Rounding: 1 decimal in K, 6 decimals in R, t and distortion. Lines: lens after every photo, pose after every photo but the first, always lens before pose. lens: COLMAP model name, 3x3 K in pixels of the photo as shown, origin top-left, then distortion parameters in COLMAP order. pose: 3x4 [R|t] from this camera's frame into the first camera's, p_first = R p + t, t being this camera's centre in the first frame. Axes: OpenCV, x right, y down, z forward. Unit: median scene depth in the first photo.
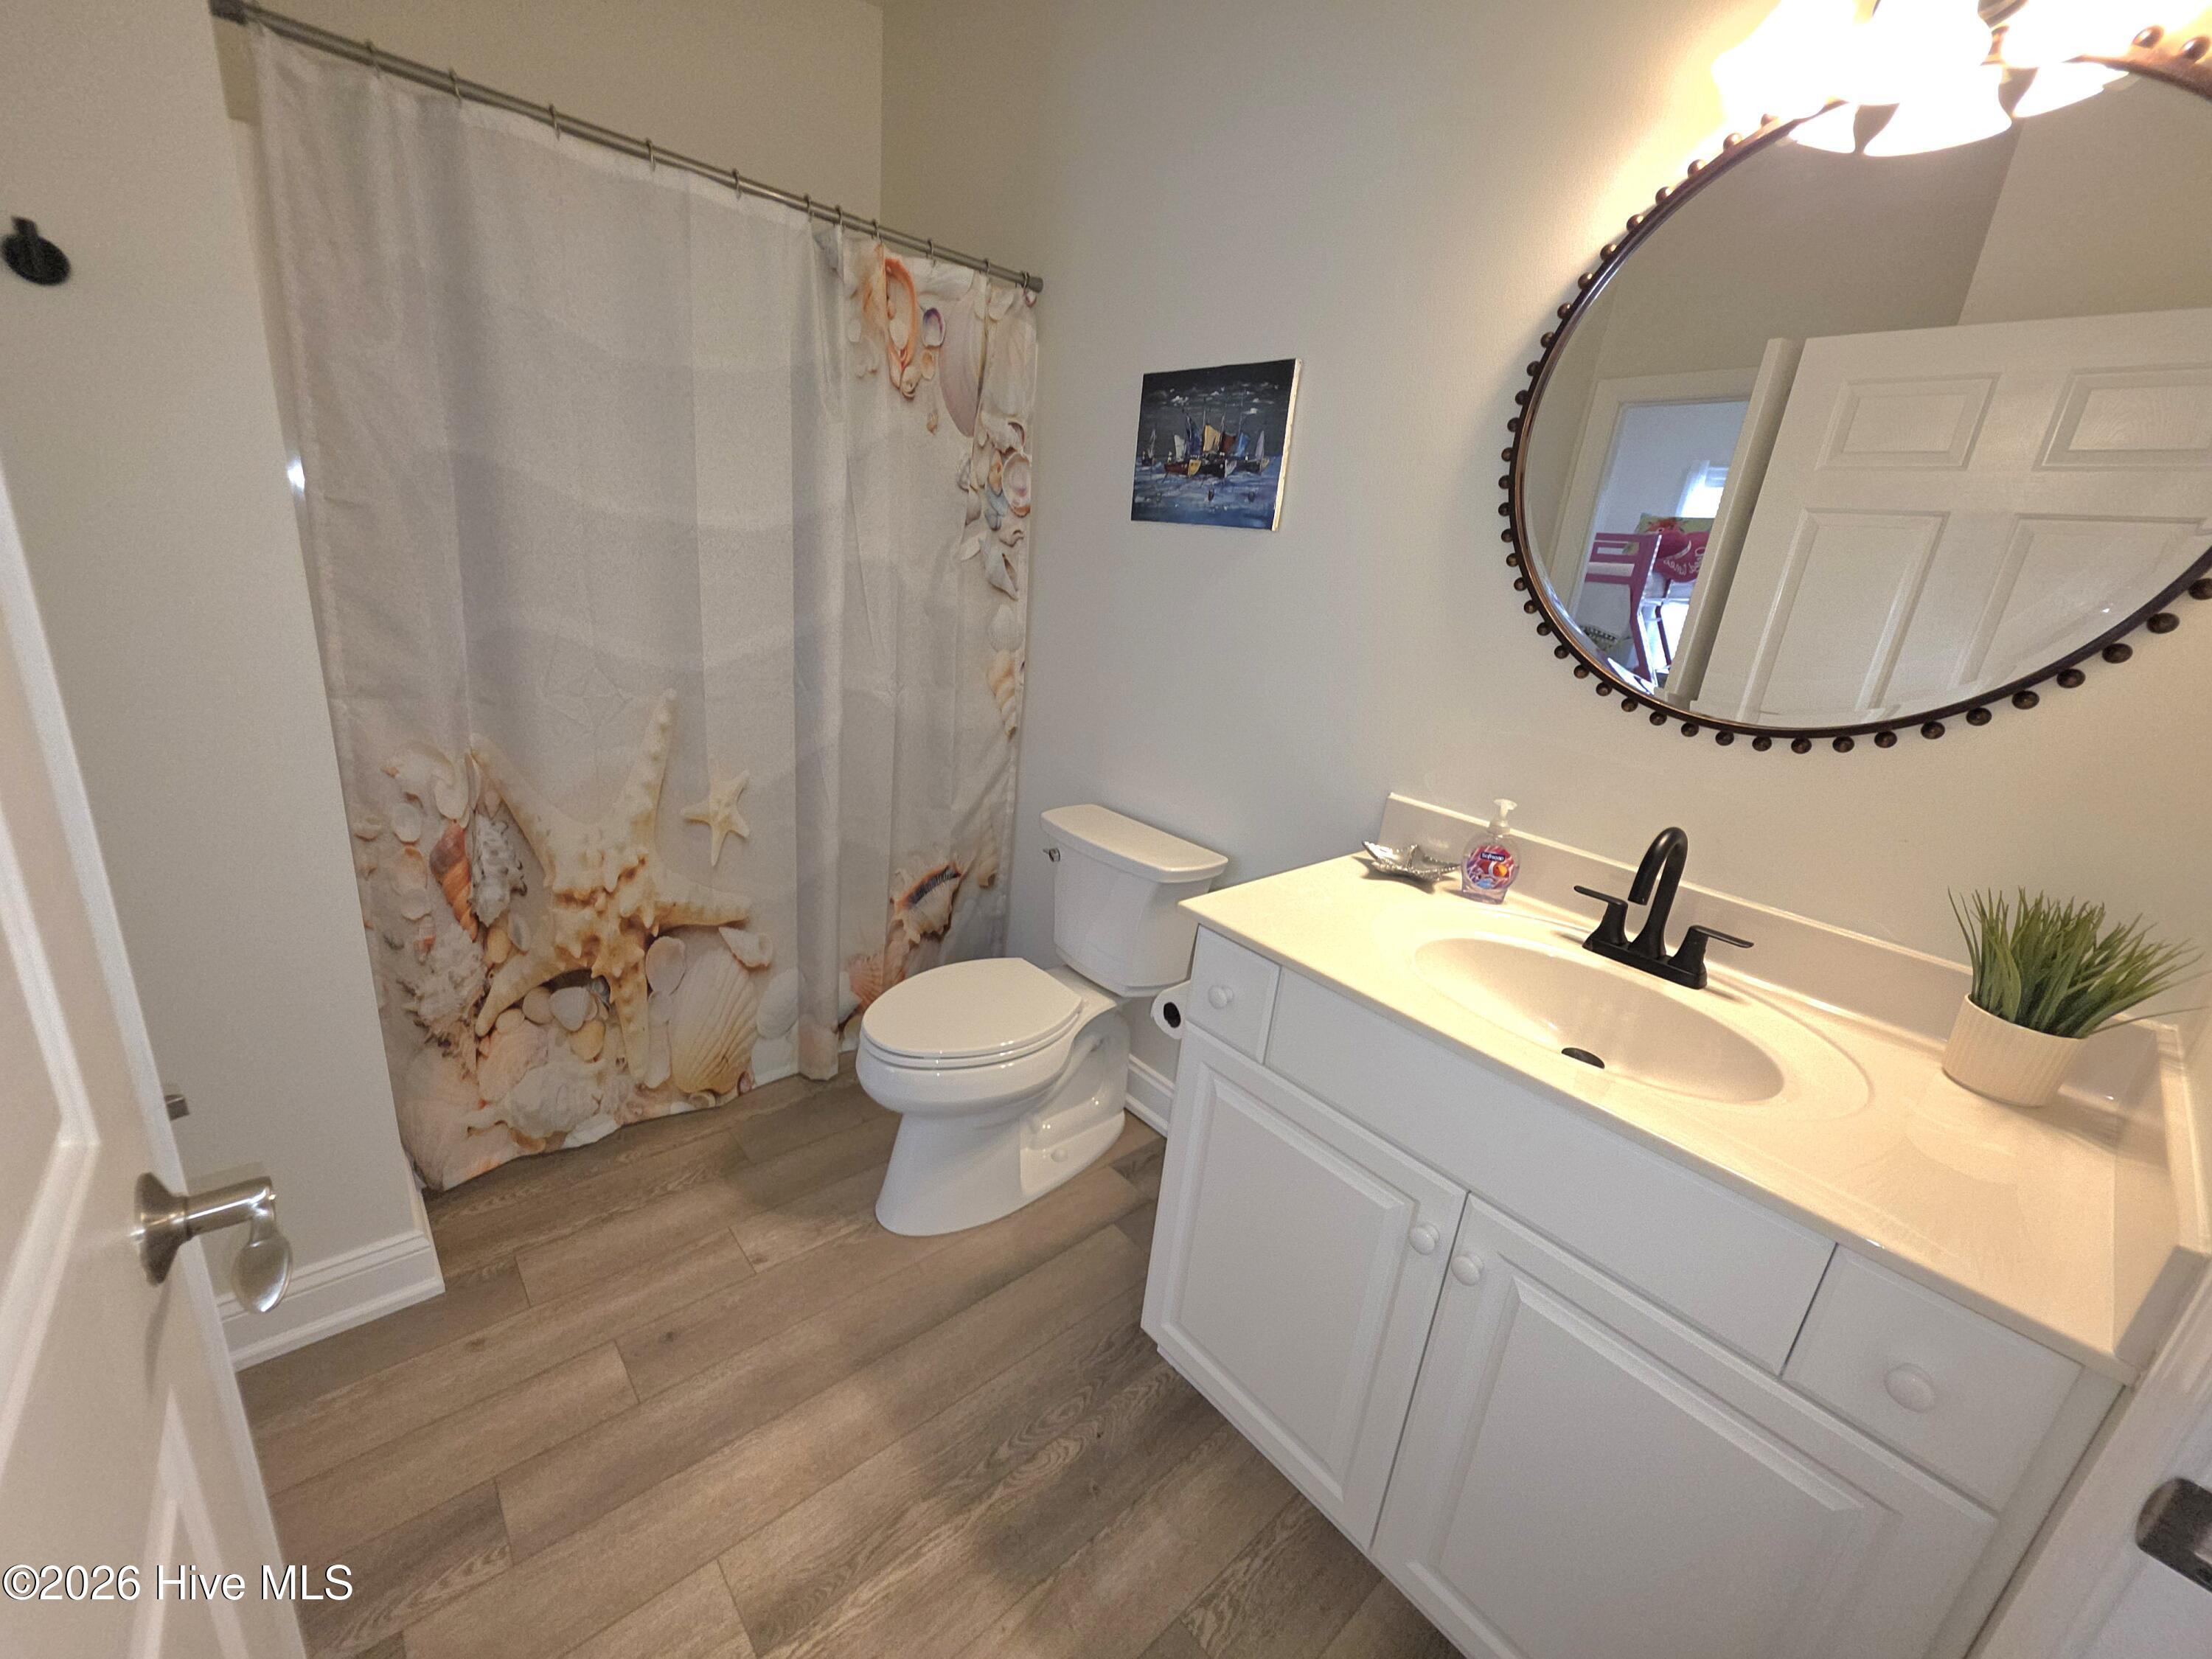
lens RADIAL K [[879.4, 0, 1097.5], [0, 879.4, 824.3], [0, 0, 1]] dist [-0.001634, 0.000077]
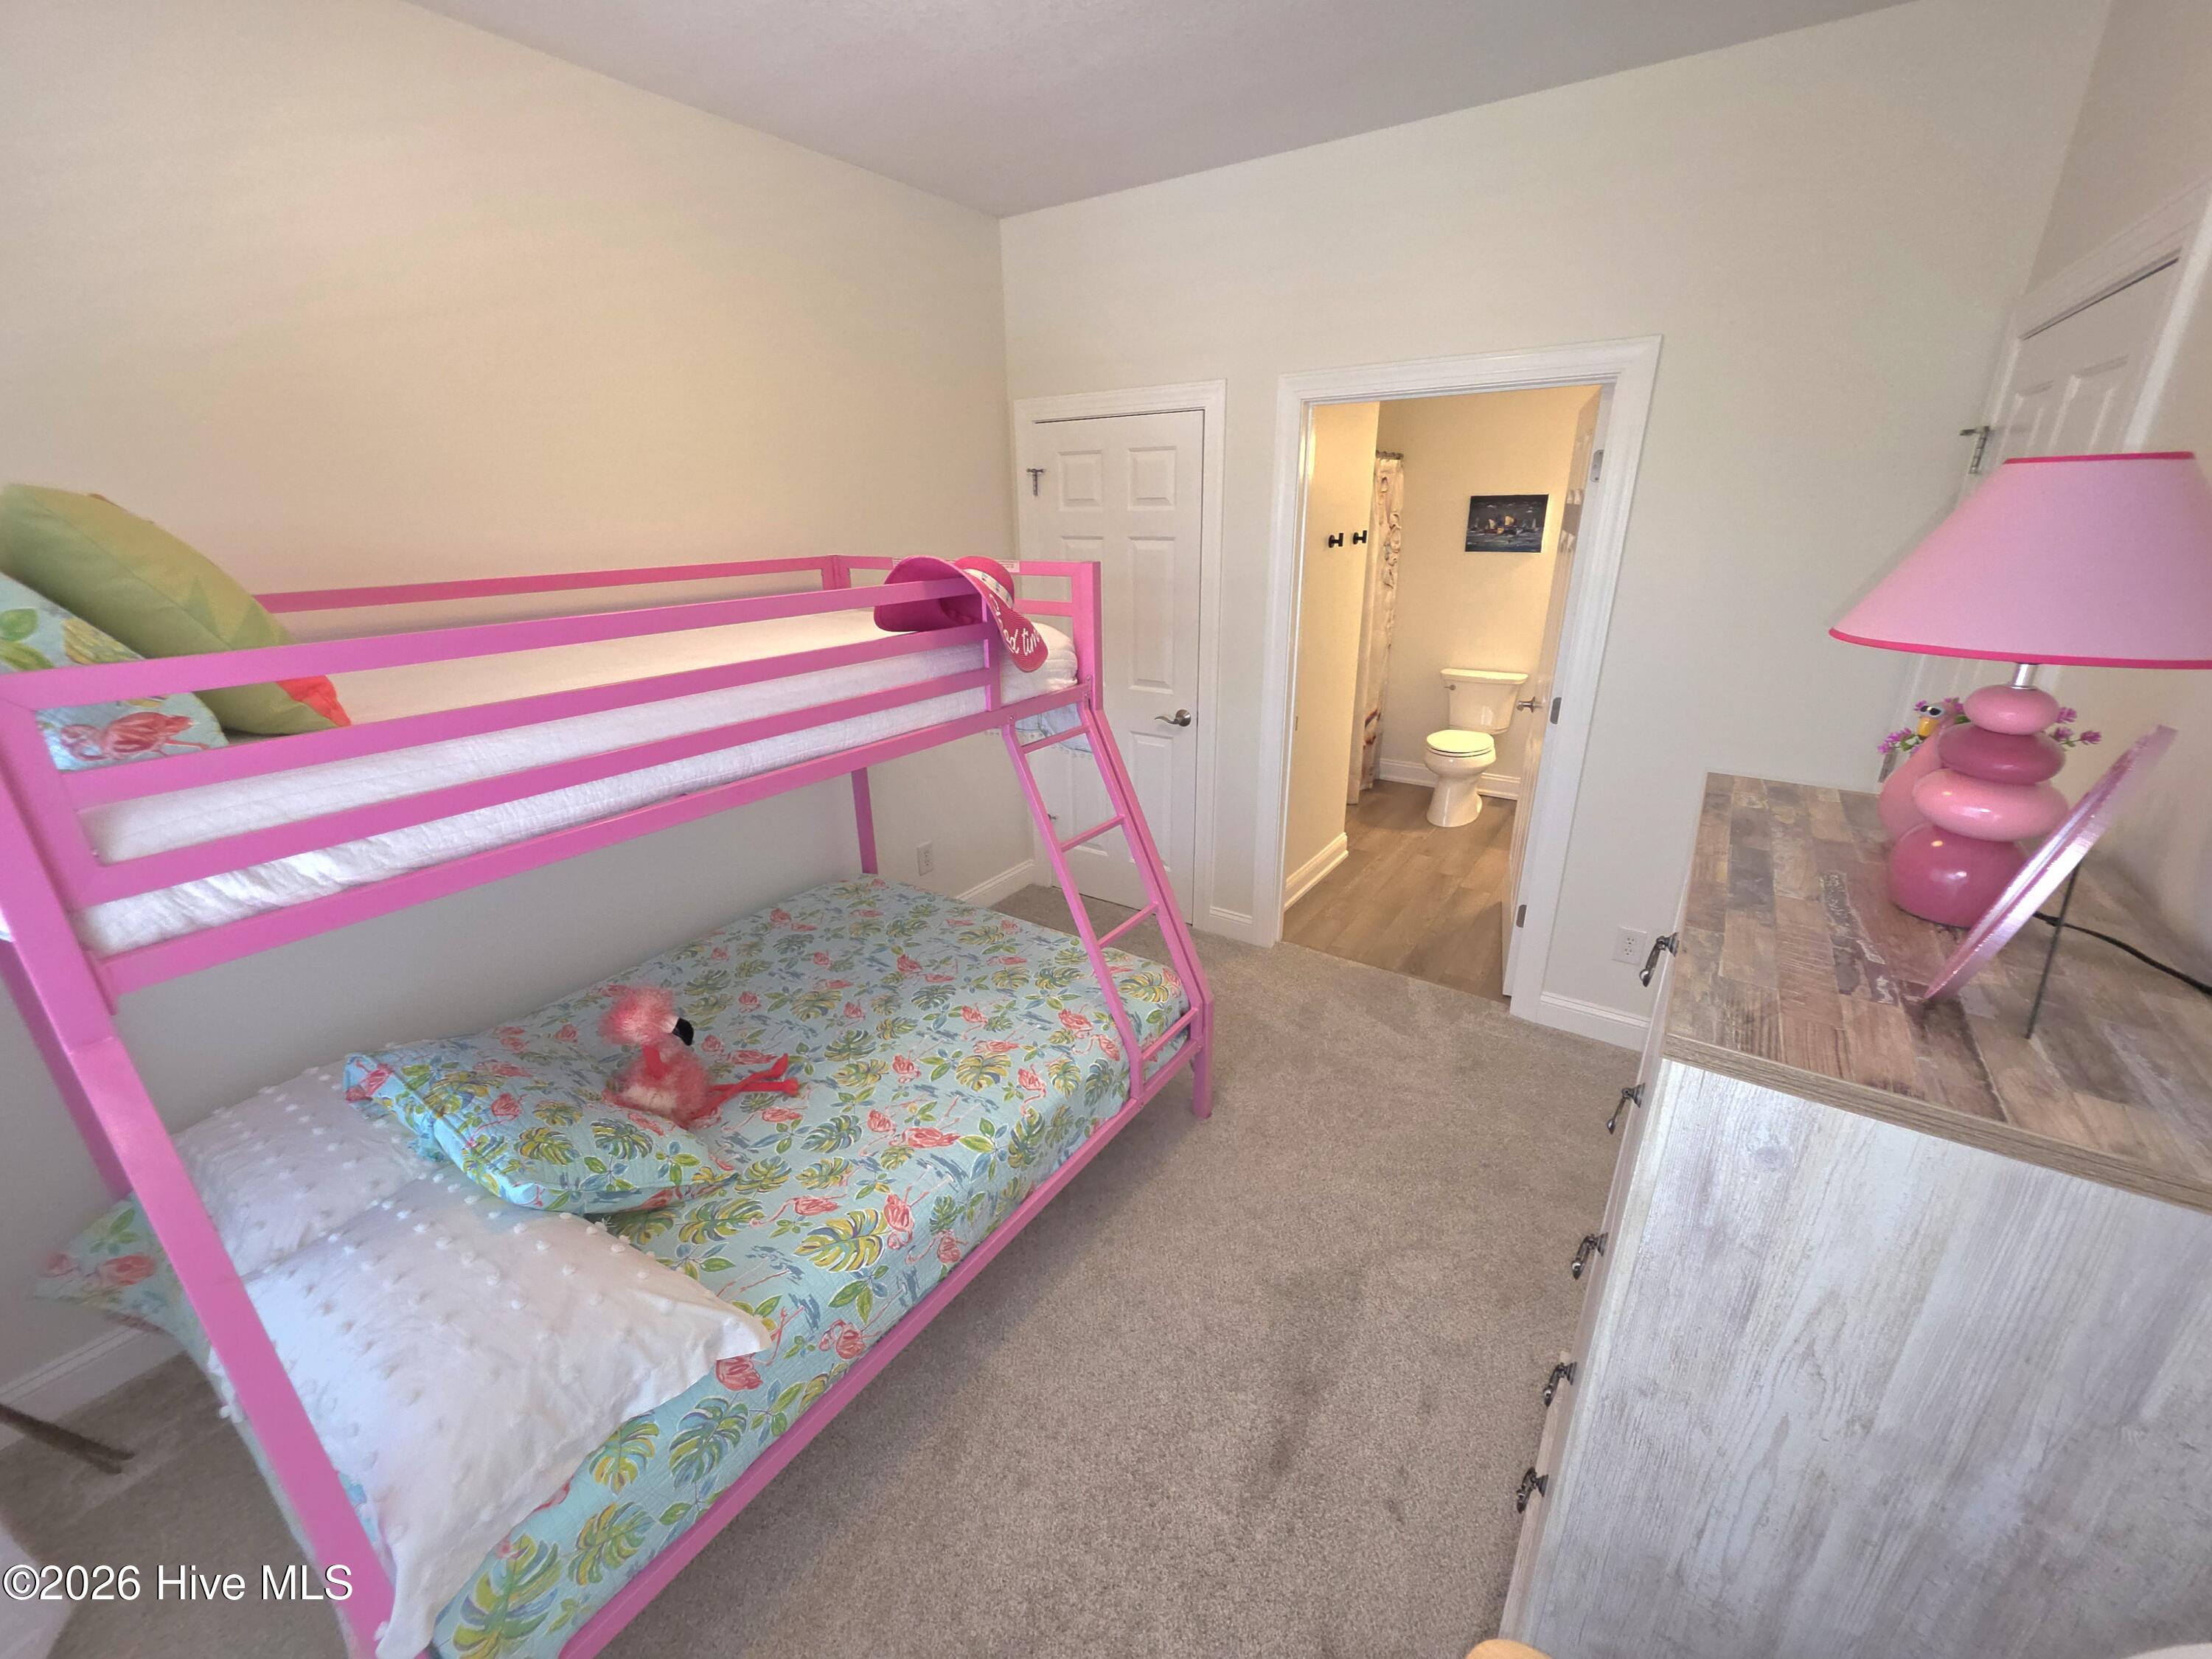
lens RADIAL K [[879.4, 0, 1111.0], [0, 879.4, 830.1], [0, 0, 1]] dist [-0.001634, 0.000077]
pose [[0.960380, -0.195261, 0.198858, -1.740697], [0.182465, 0.979875, 0.080940, 0.057766], [-0.210660, -0.041448, 0.976680, -1.415141]]
